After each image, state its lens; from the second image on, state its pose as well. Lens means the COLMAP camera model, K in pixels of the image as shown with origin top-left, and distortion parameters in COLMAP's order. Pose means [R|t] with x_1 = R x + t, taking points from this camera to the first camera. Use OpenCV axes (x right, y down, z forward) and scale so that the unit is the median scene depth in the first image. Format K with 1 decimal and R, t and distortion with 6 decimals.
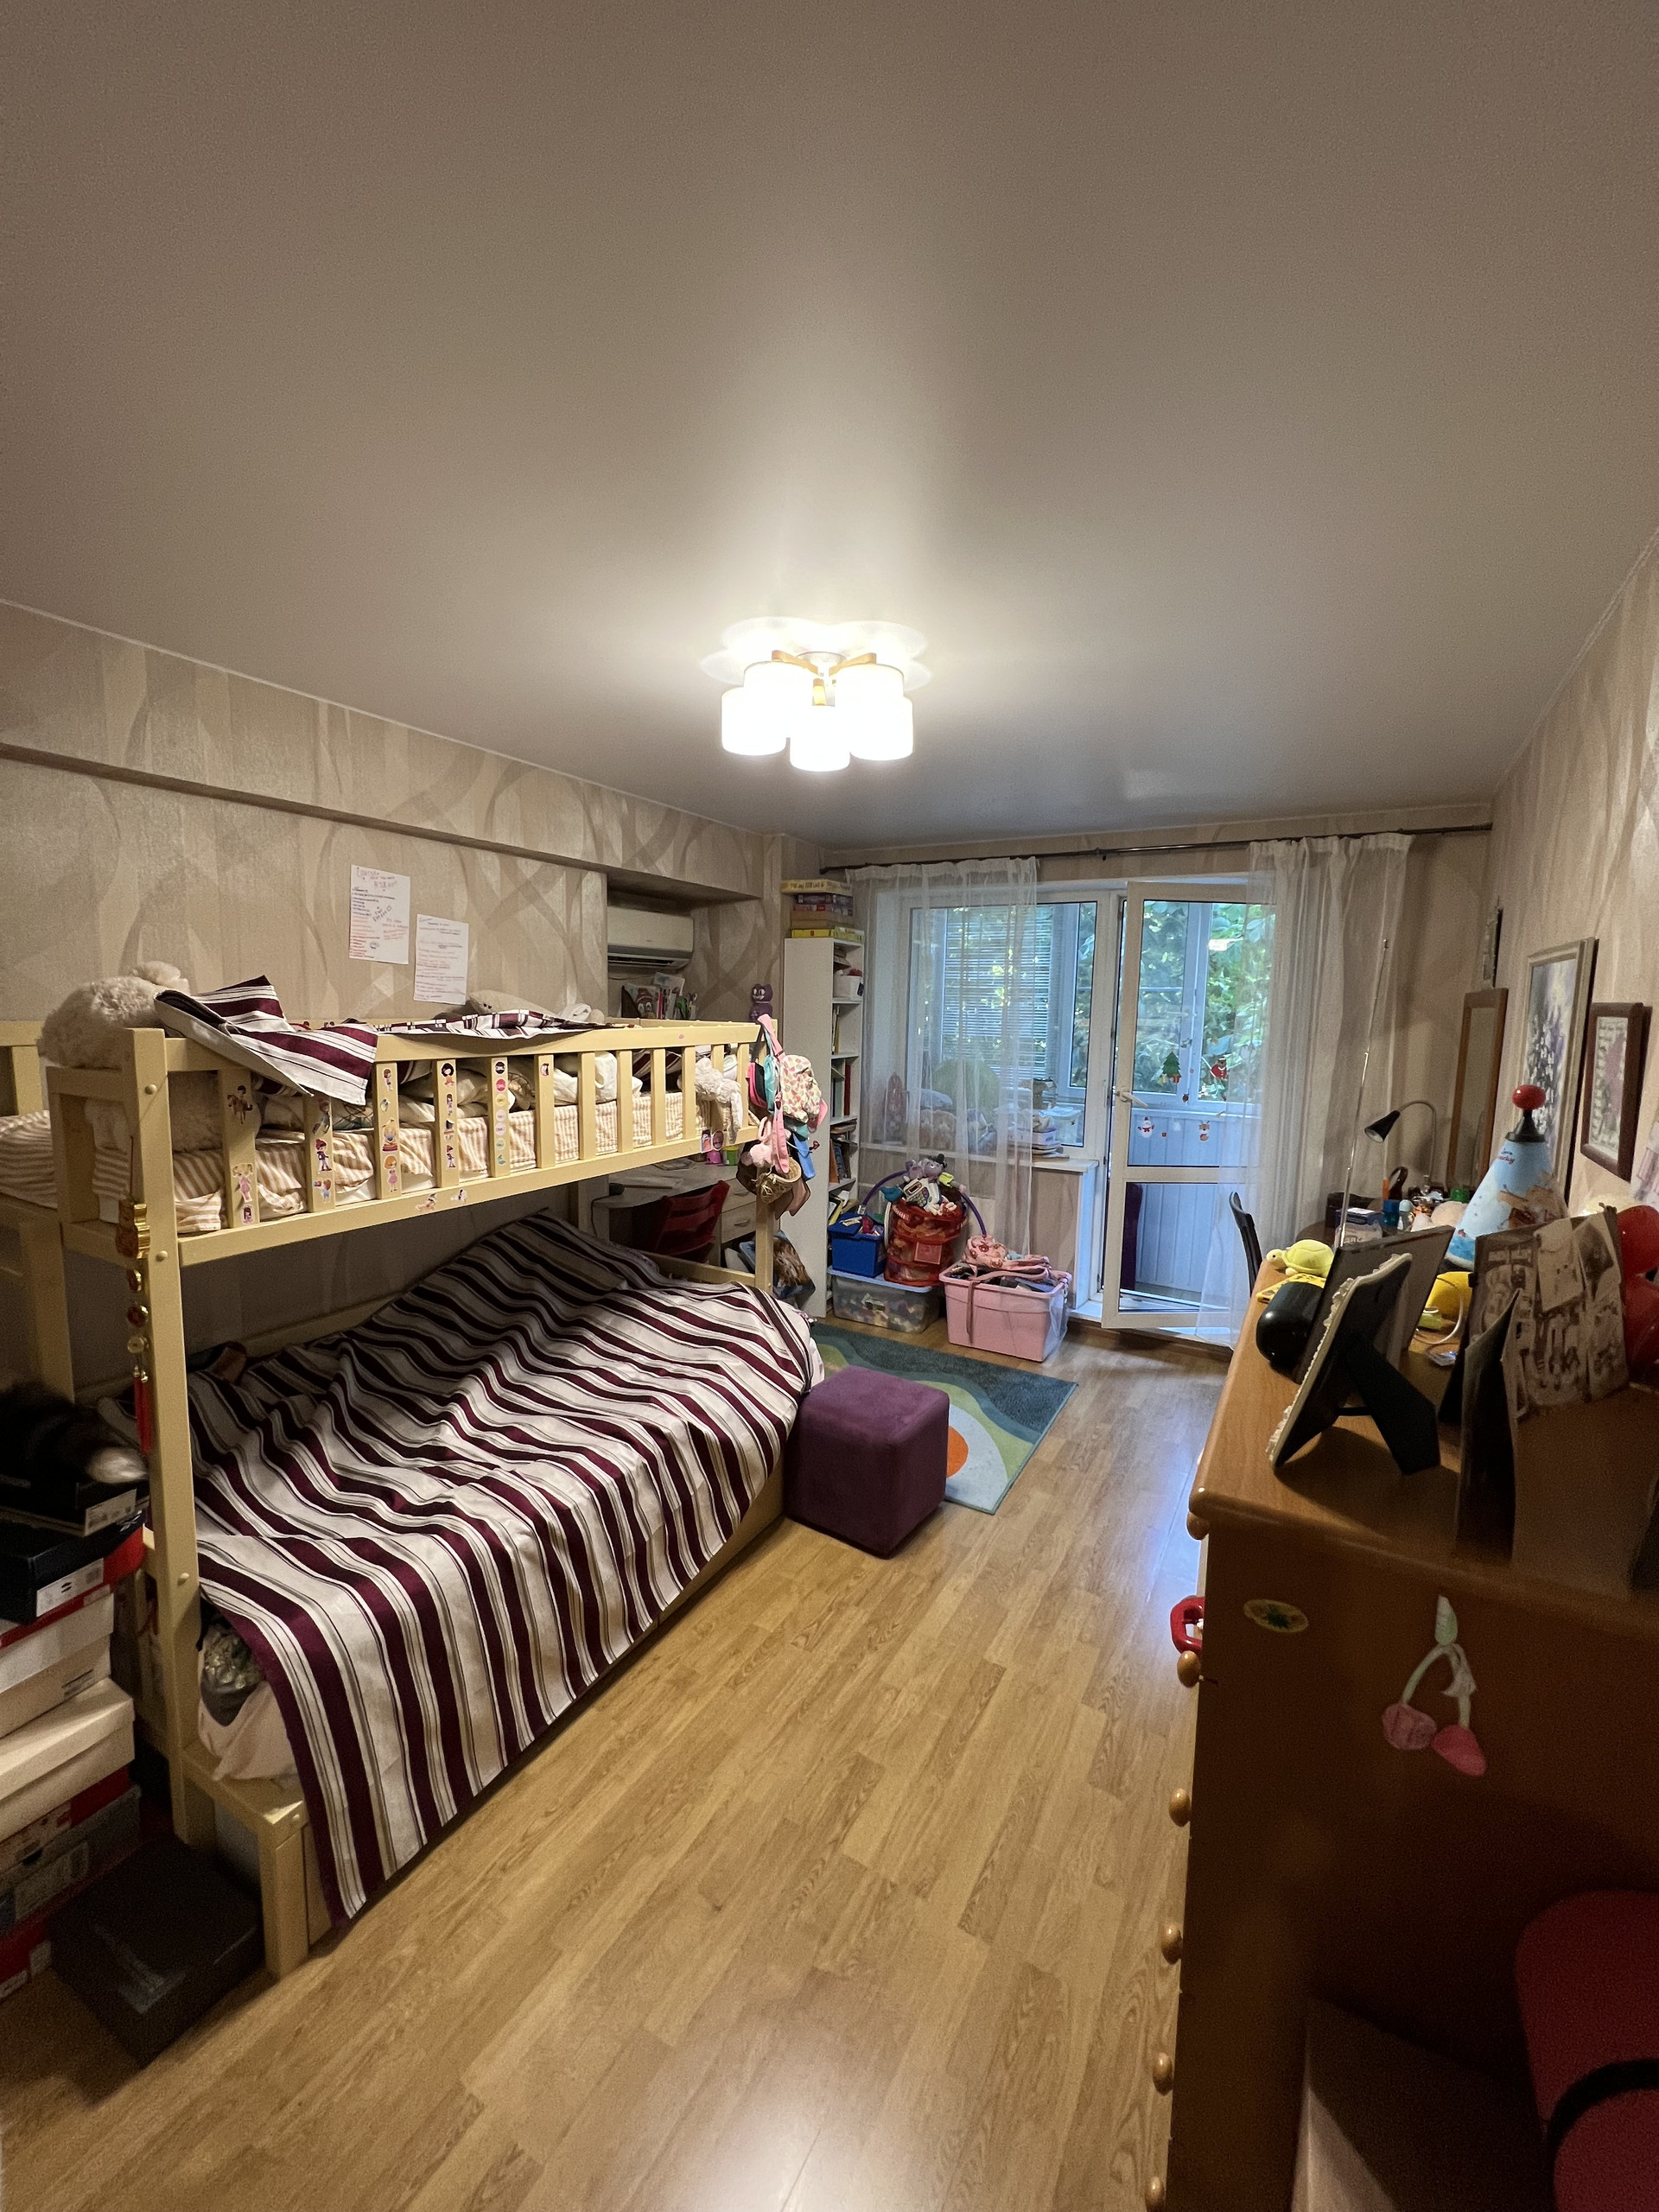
lens RADIAL K [[882.5, 0, 832.3], [0, 882.5, 1102.9], [0, 0, 1]] dist [-0.002926, 0.000895]
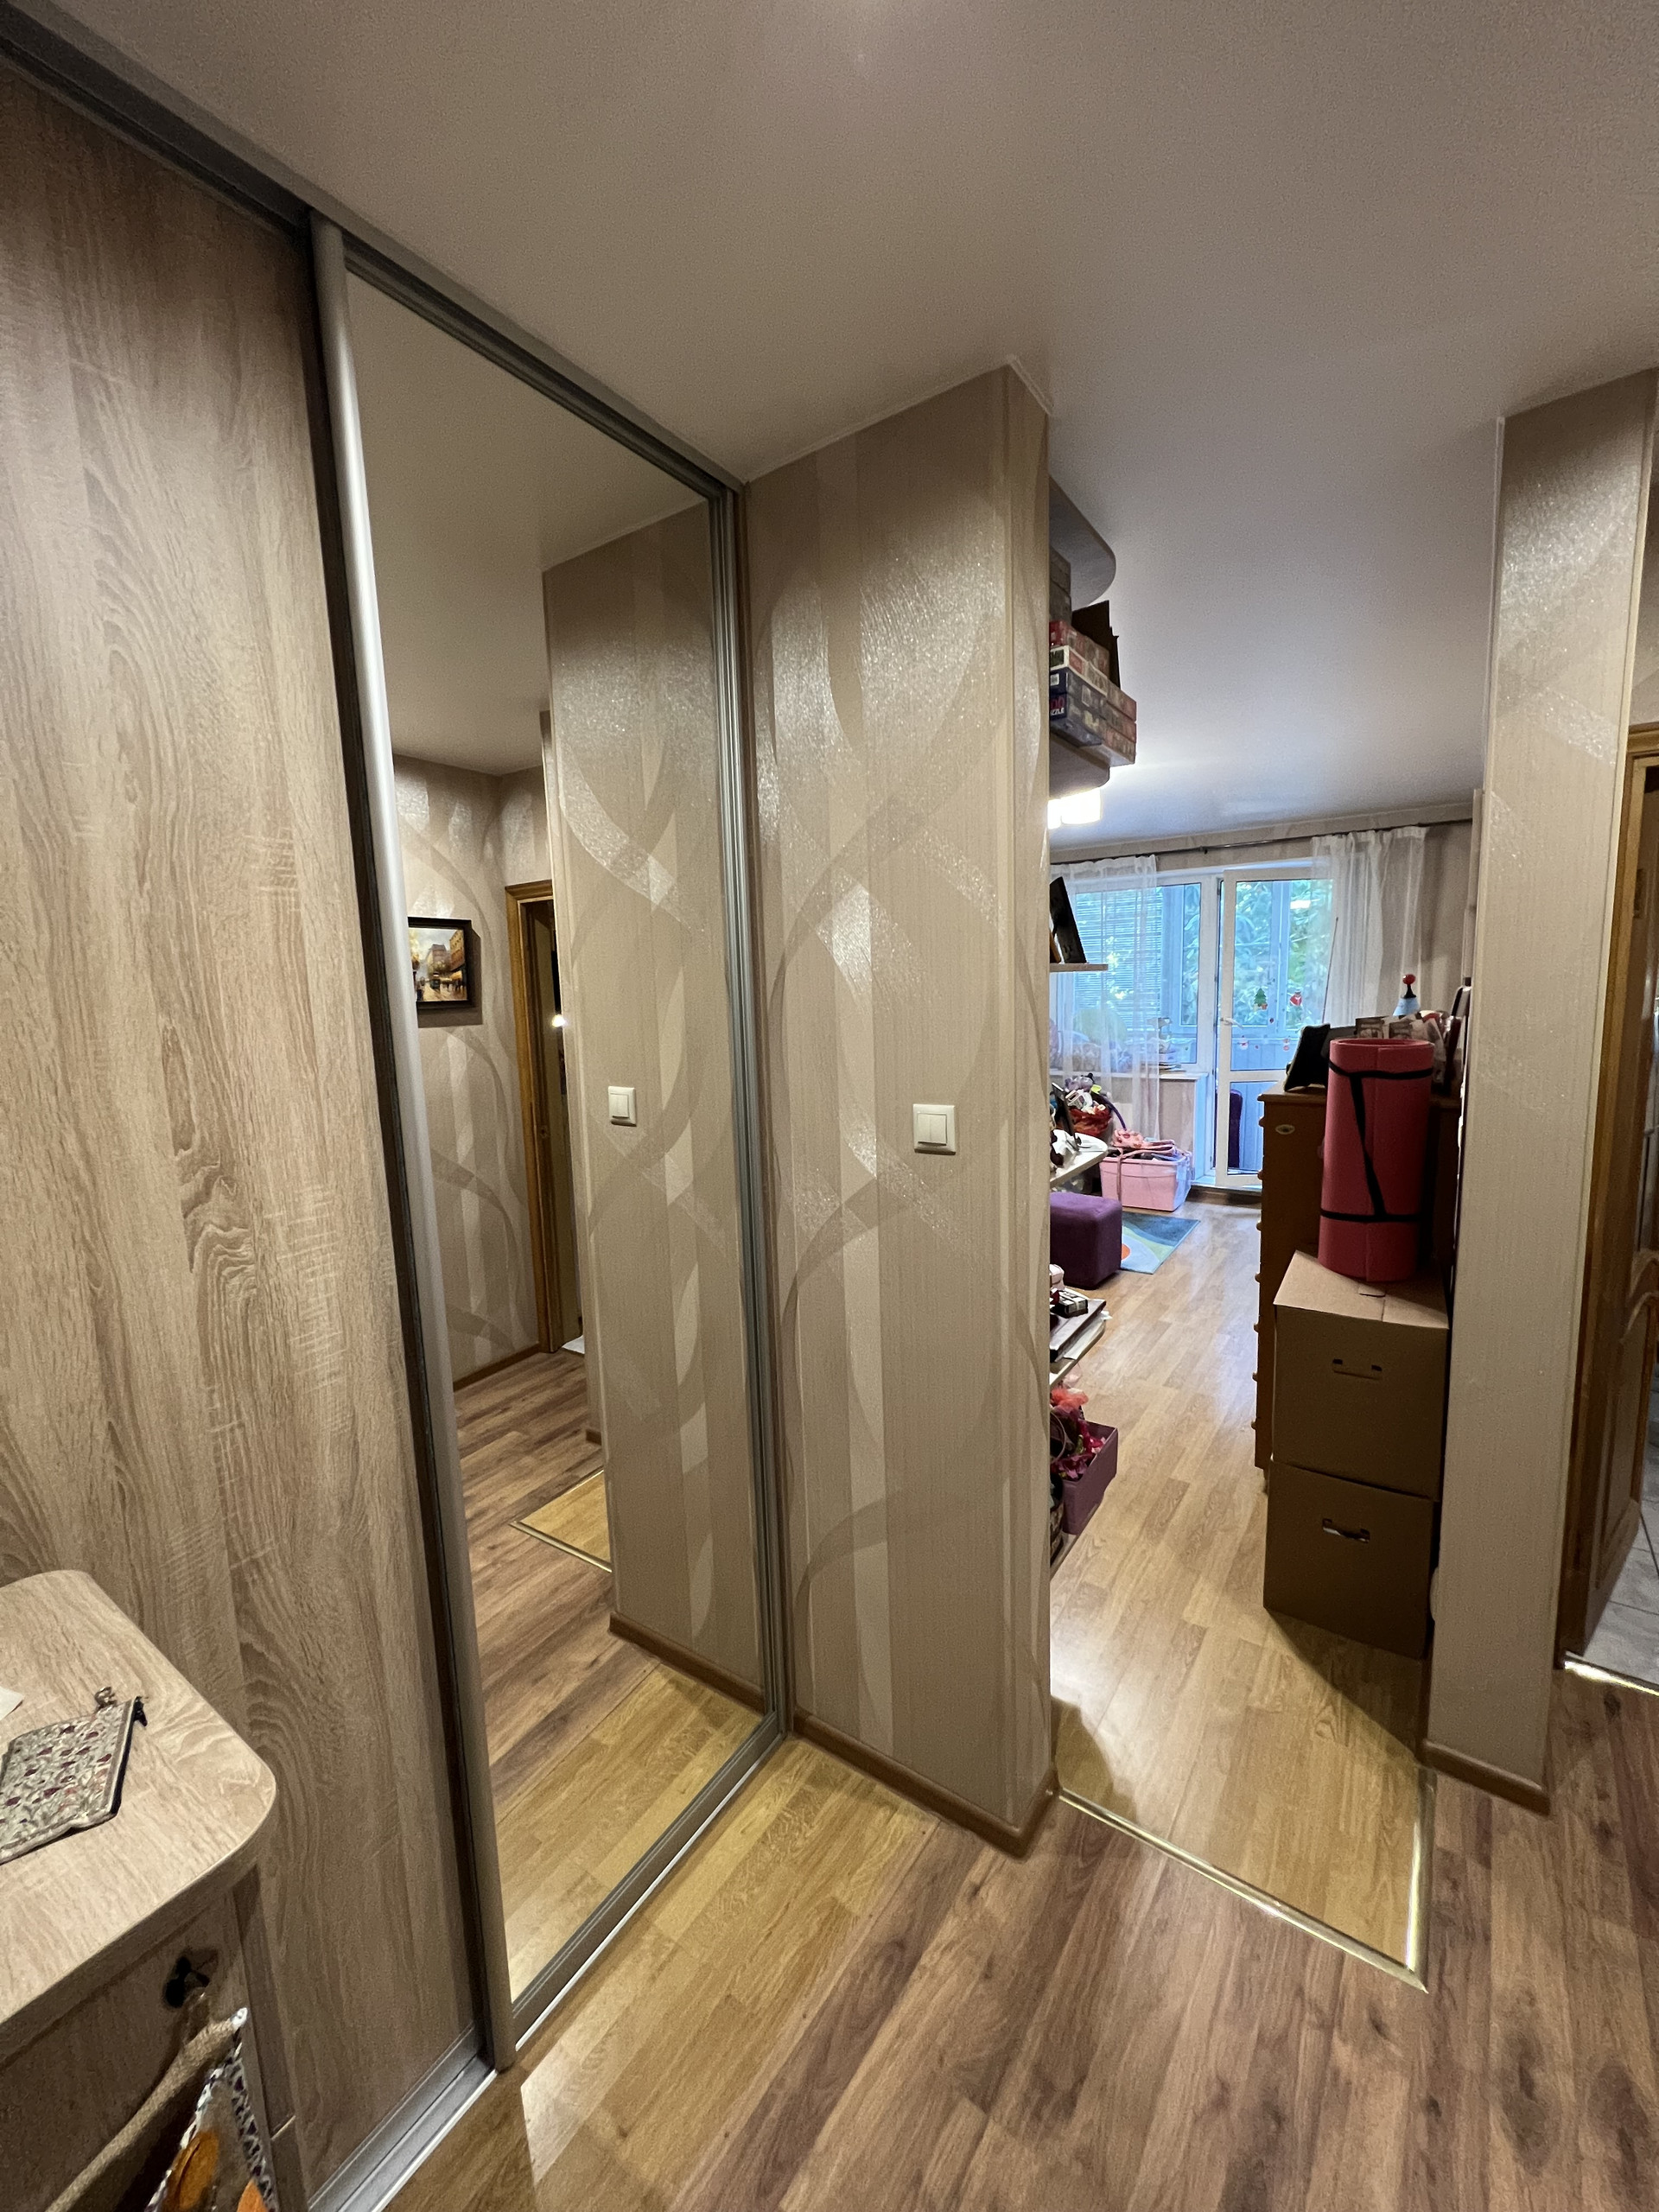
lens RADIAL K [[882.5, 0, 835.6], [0, 882.5, 1102.5], [0, 0, 1]] dist [-0.002926, 0.000895]
pose [[0.994649, -0.041104, -0.094779, -0.161893], [0.043375, 0.998816, 0.022028, 0.063192], [0.093761, -0.026021, 0.995255, -0.463382]]
